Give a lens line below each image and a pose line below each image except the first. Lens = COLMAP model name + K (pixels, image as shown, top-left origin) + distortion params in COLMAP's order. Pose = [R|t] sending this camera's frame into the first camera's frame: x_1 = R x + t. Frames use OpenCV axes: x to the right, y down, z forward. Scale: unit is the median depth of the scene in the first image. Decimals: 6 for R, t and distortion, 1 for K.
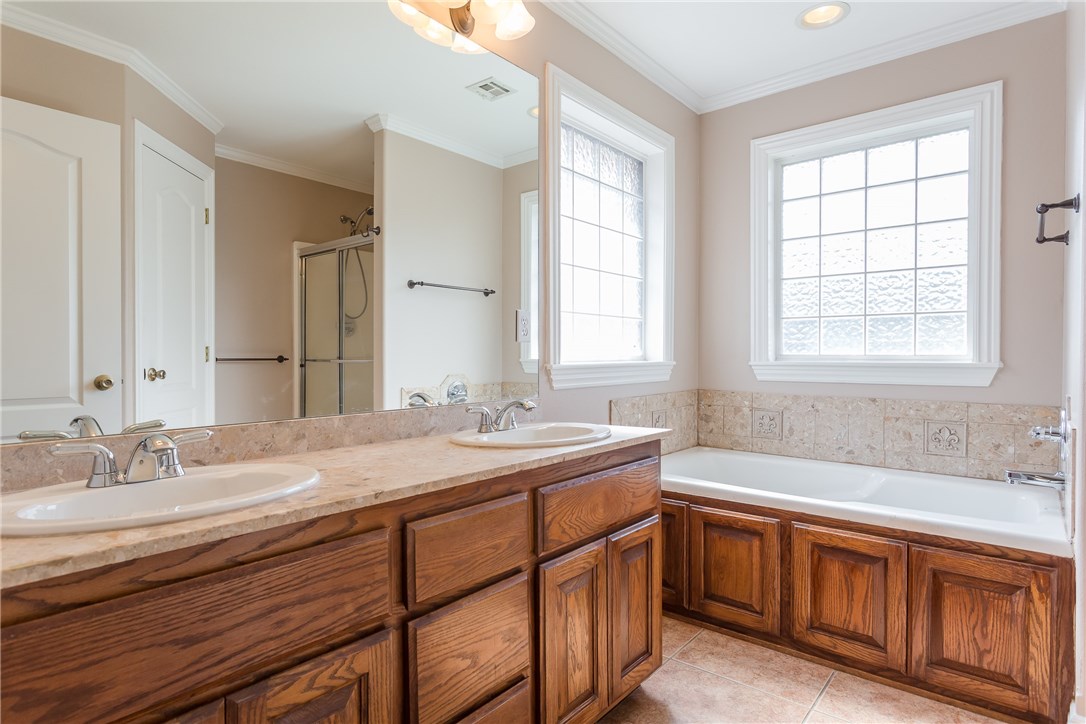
lens RADIAL K [[591.0, 0, 538.2], [0, 591.0, 358.0], [0, 0, 1]] dist [-0.006194, -0.000321]
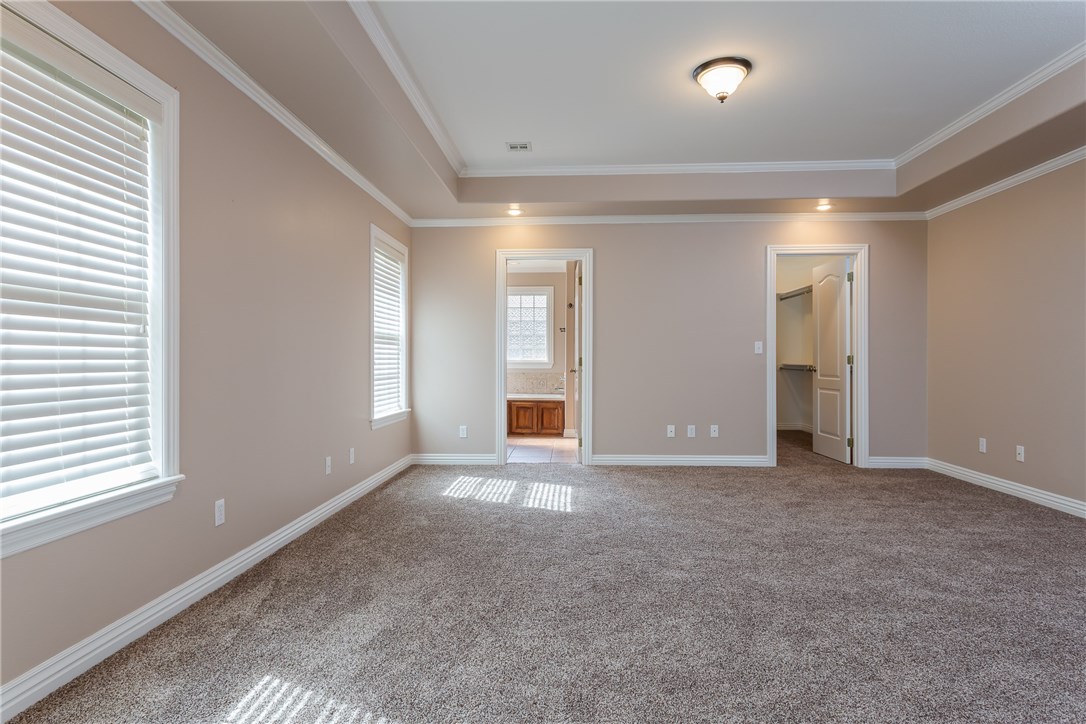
lens RADIAL K [[606.2, 0, 545.1], [0, 606.2, 359.5], [0, 0, 1]] dist [-0.001123, 0.005388]
pose [[0.806765, -0.007944, 0.590819, -1.539504], [0.013839, 0.999889, -0.005453, 0.011763], [-0.590710, 0.012576, 0.806786, -2.079792]]
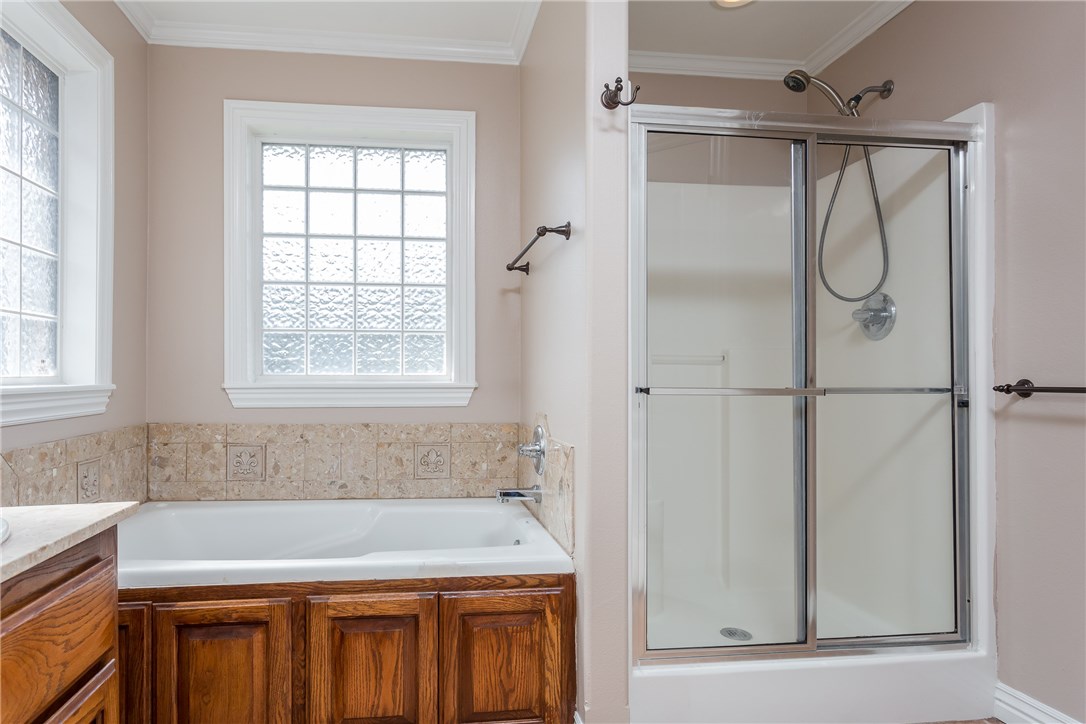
lens RADIAL K [[606.2, 0, 479.2], [0, 606.2, 373.6], [0, 0, 1]] dist [-0.001123, 0.005388]
pose [[0.688674, 0.002857, 0.725065, 0.017044], [0.002896, 0.999973, -0.006691, -0.000981], [-0.725065, 0.006707, 0.688647, 0.262193]]
